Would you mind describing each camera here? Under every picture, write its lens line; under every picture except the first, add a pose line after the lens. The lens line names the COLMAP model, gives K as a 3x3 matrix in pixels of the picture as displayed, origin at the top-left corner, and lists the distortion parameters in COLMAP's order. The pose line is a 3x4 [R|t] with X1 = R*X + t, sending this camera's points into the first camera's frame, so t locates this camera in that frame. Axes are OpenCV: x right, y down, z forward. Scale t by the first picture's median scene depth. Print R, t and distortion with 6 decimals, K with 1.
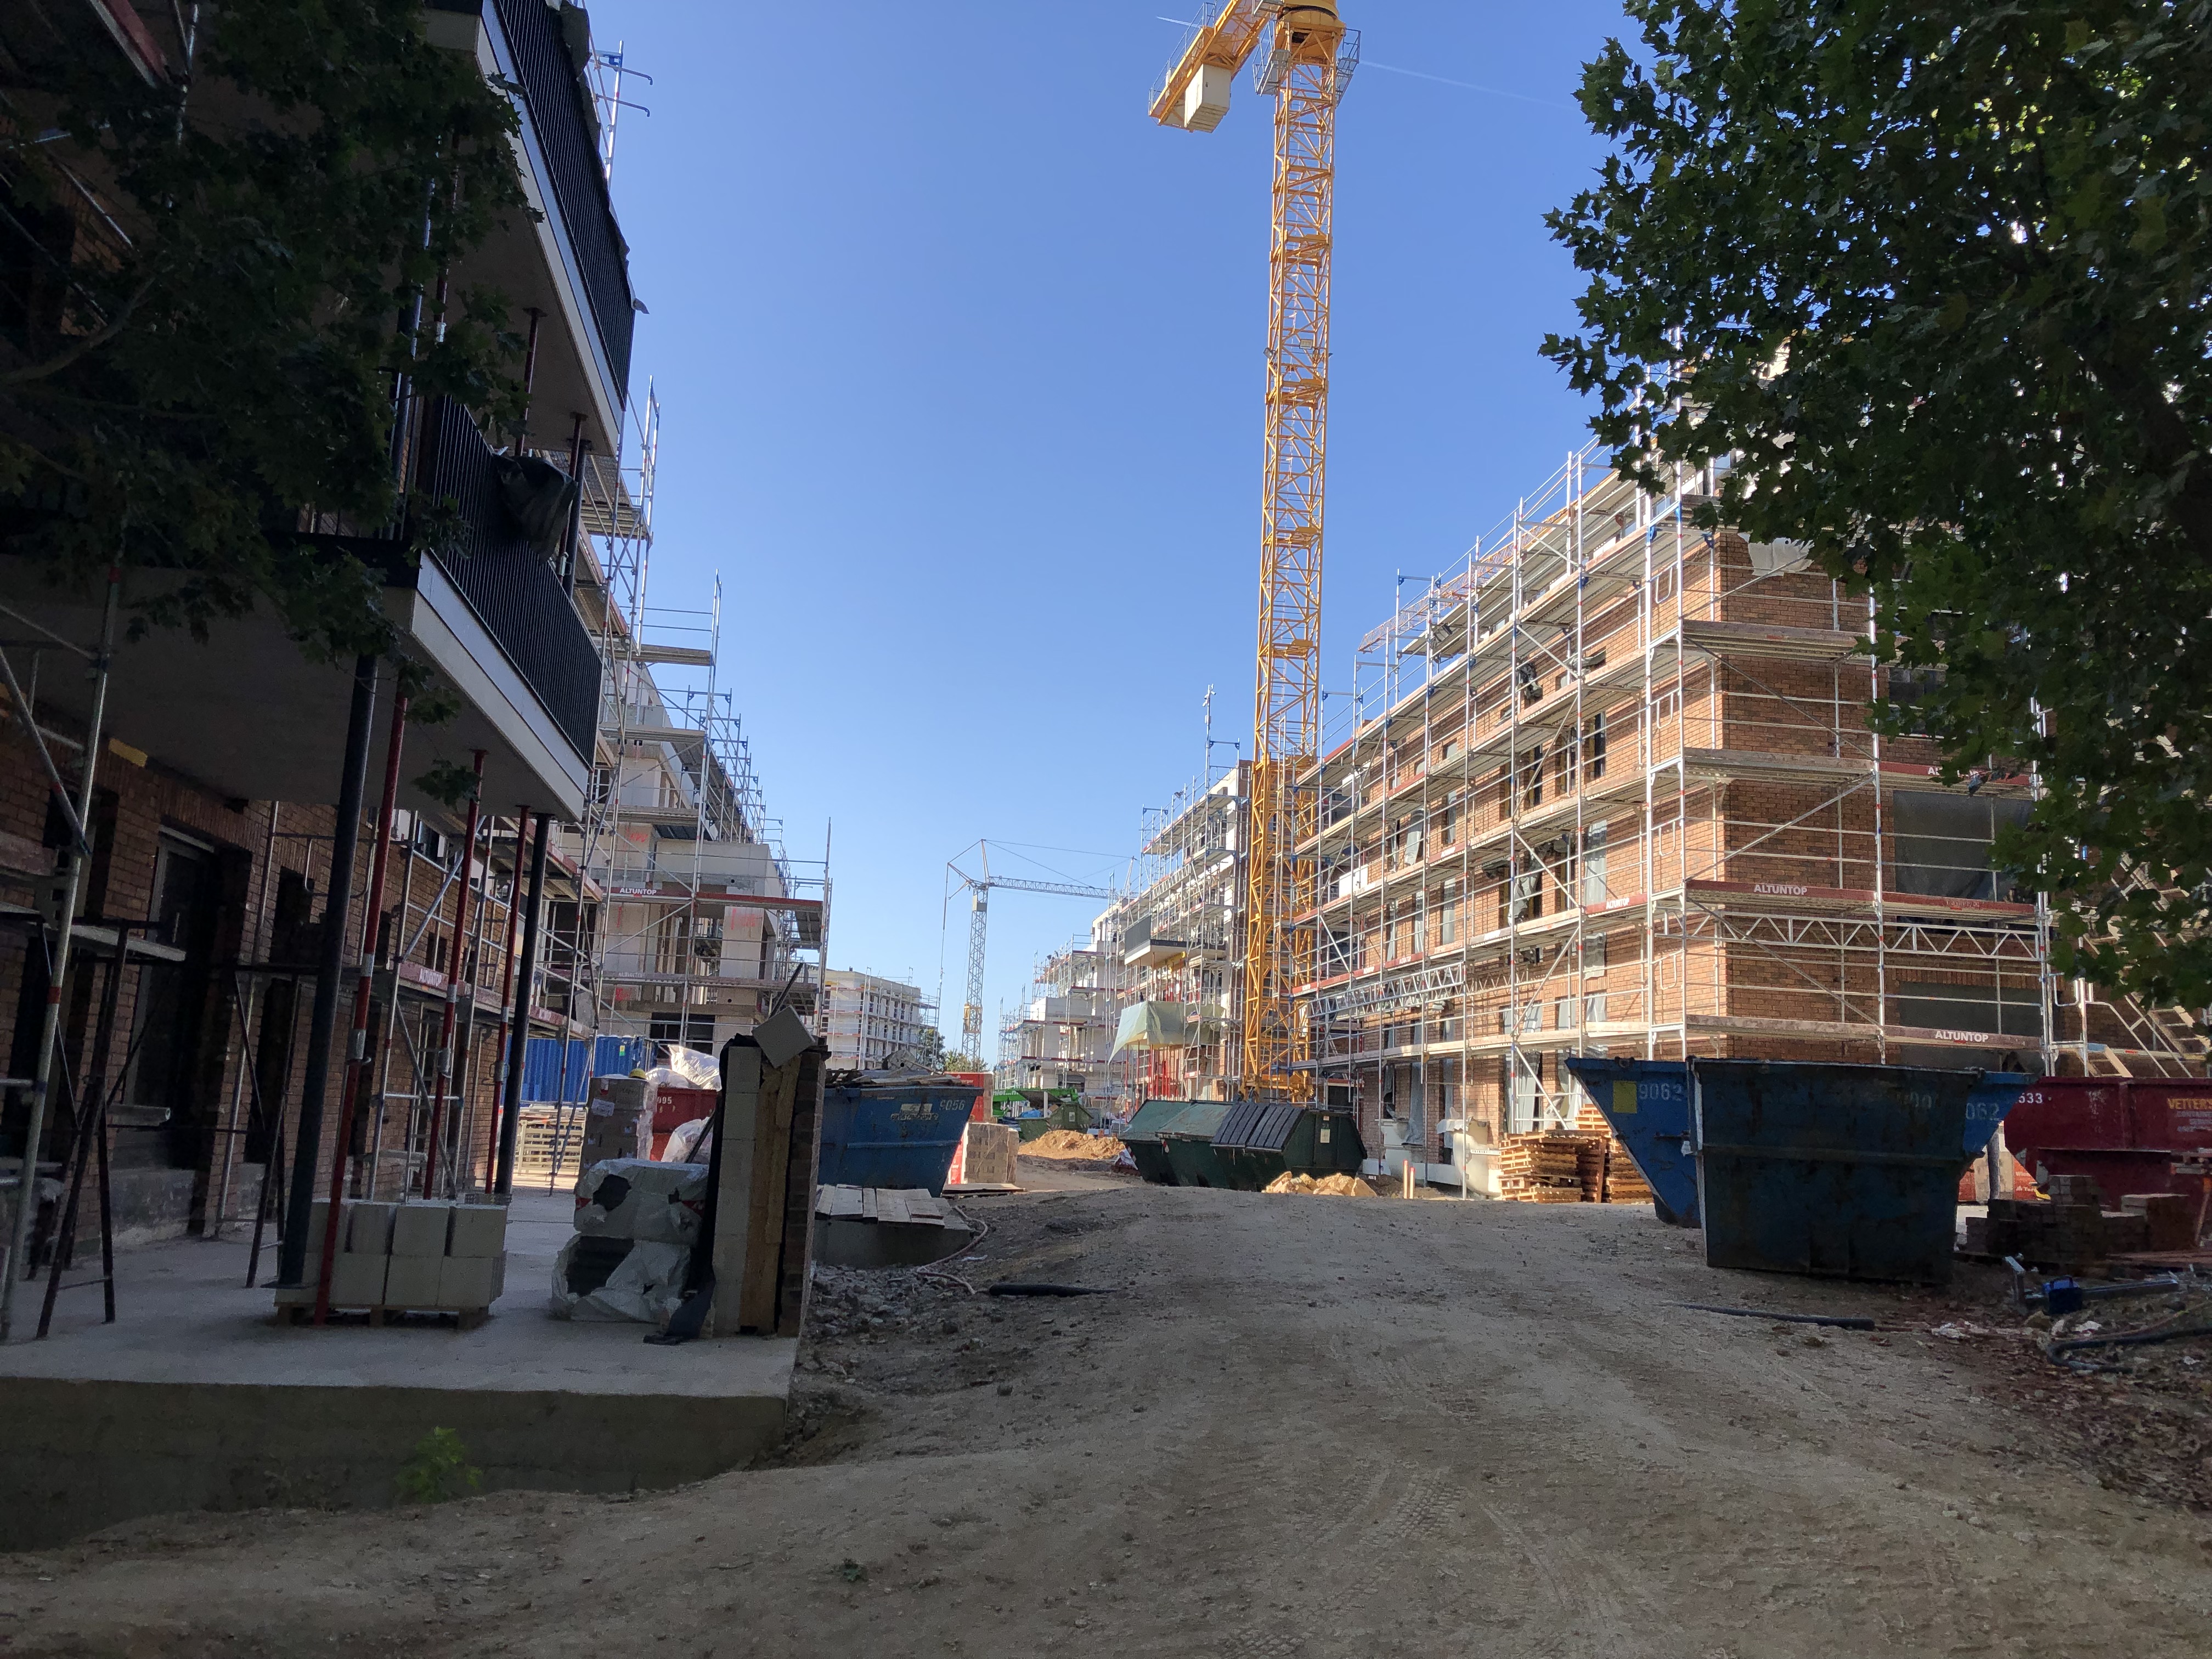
lens RADIAL K [[1797.4, 0, 1100.9], [0, 1797.4, 825.0], [0, 0, 1]] dist [0.039175, -0.026504]
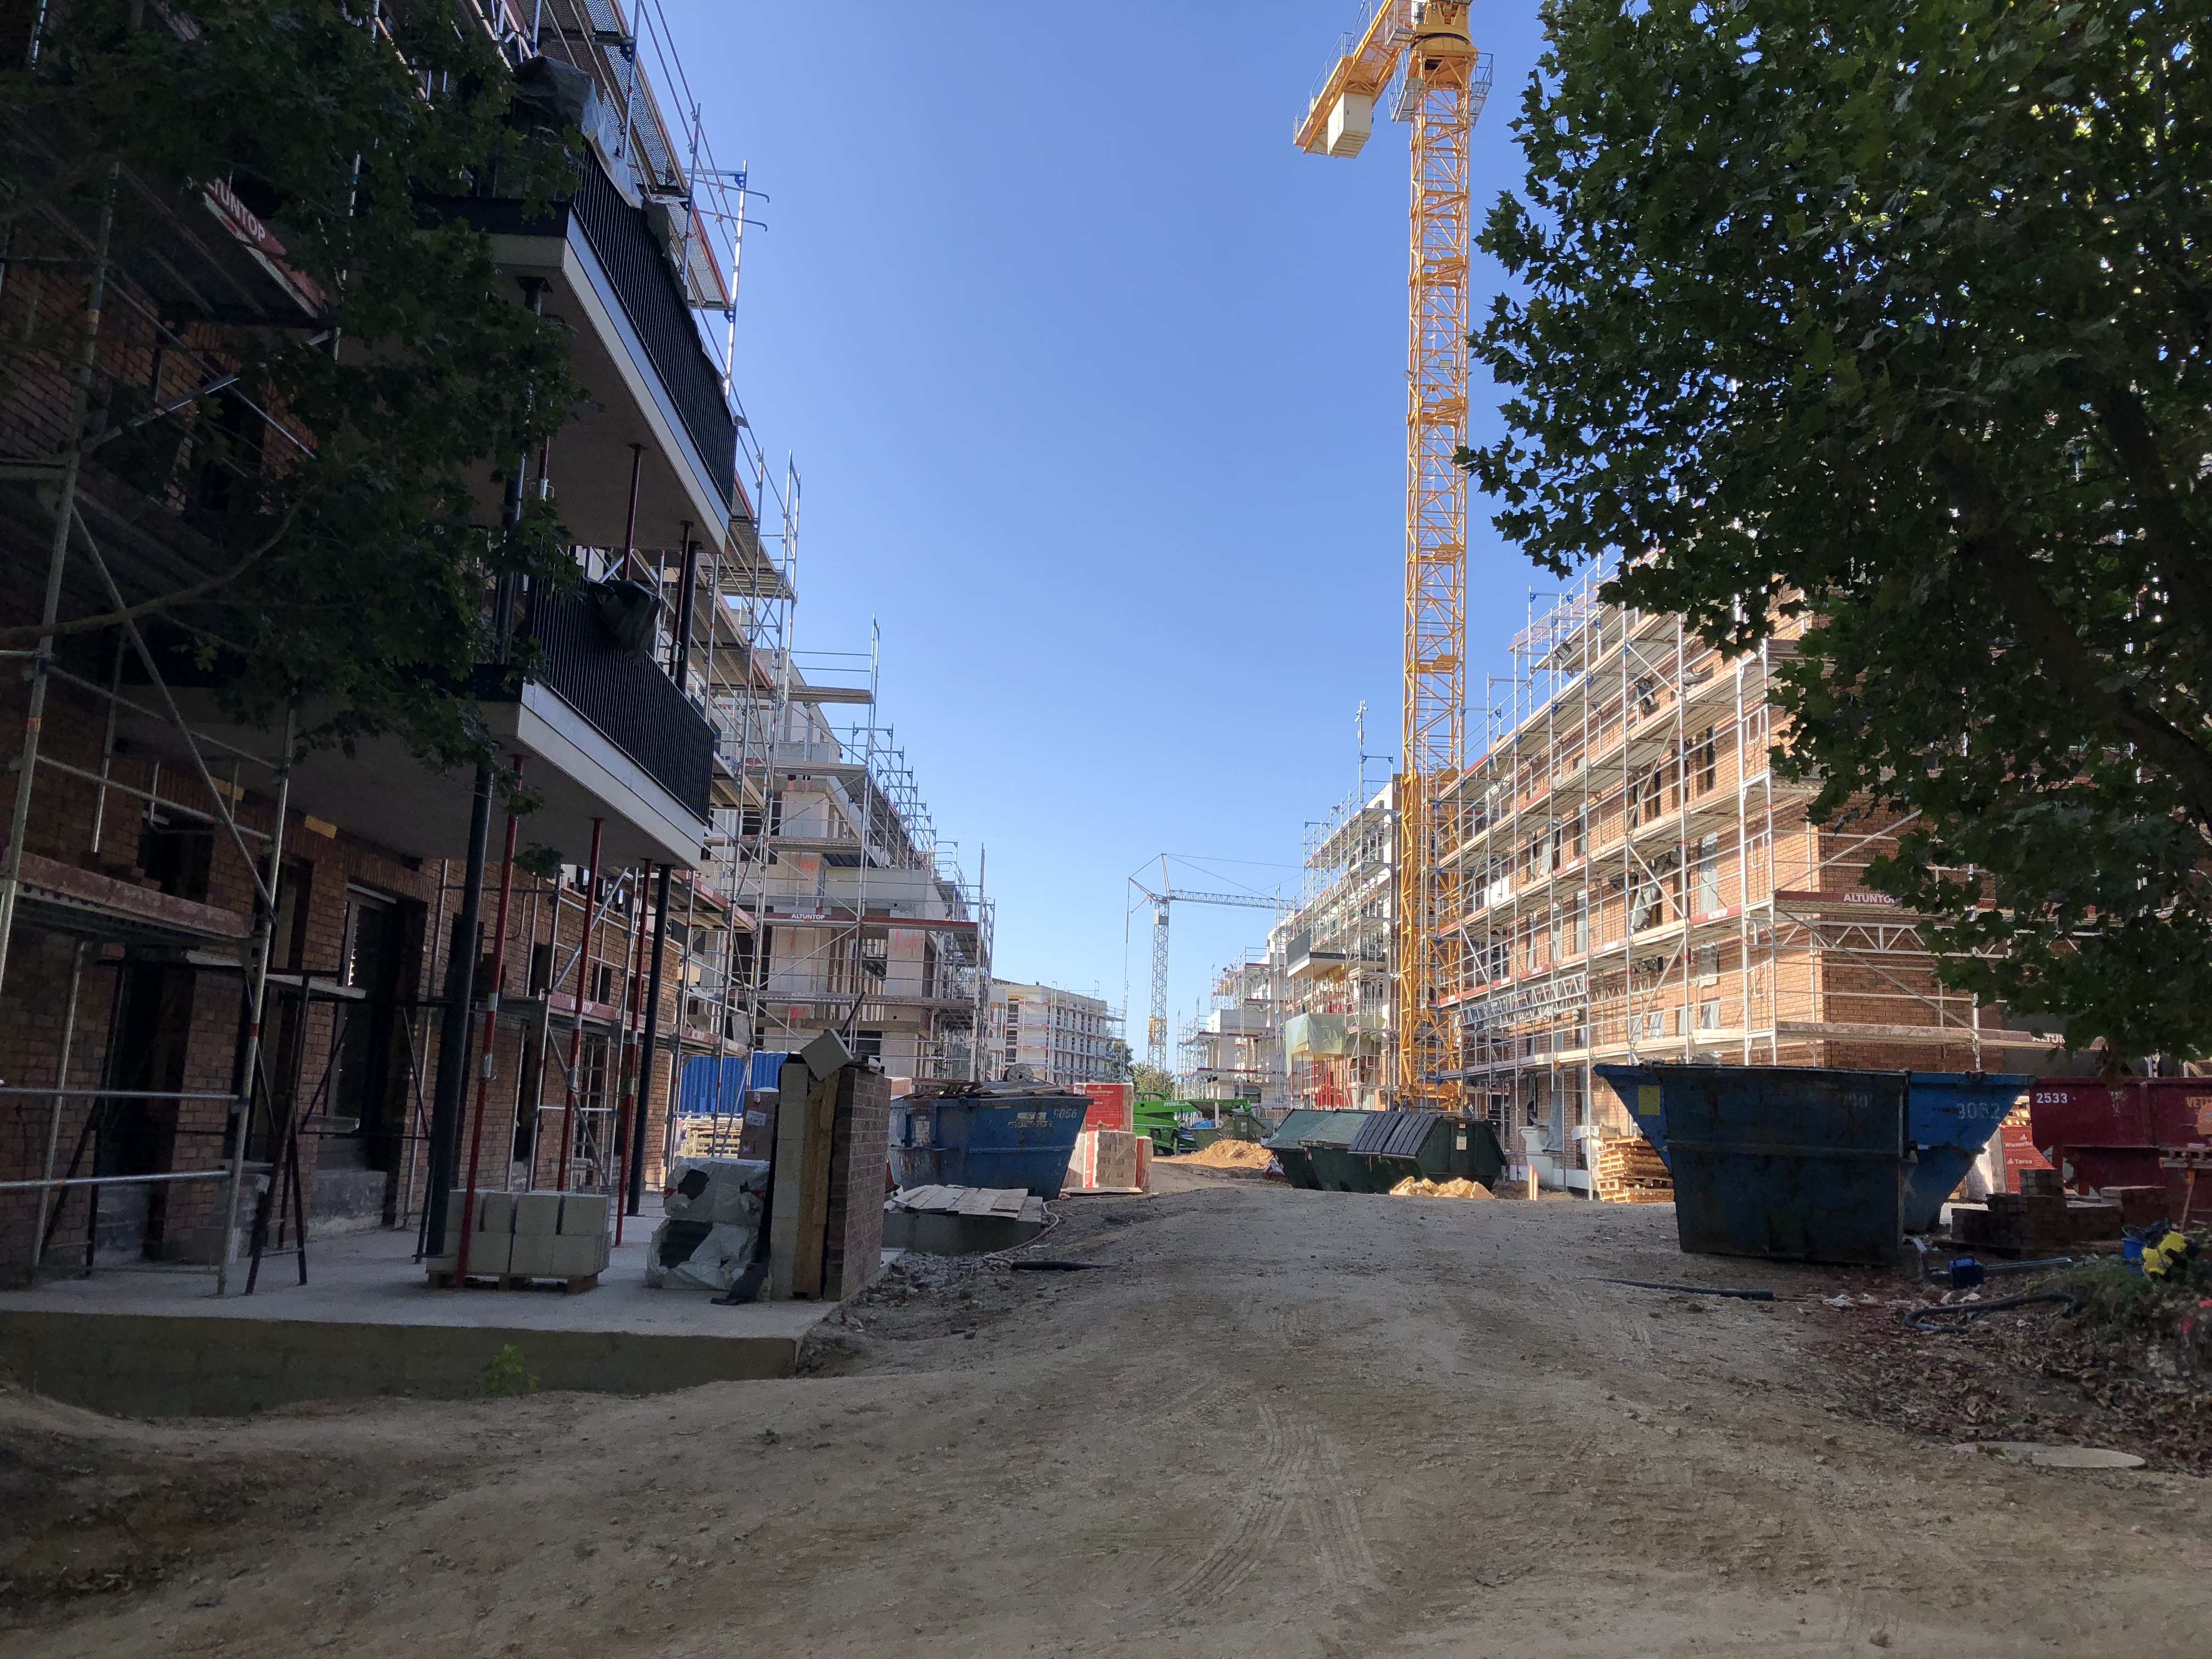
lens RADIAL K [[1797.4, 0, 1111.7], [0, 1797.4, 831.3], [0, 0, 1]] dist [0.039175, -0.026504]
pose [[0.994540, -0.023887, -0.101587, 0.062705], [0.023603, 0.999713, -0.003998, -0.010578], [0.101654, 0.001579, 0.994819, -0.083390]]
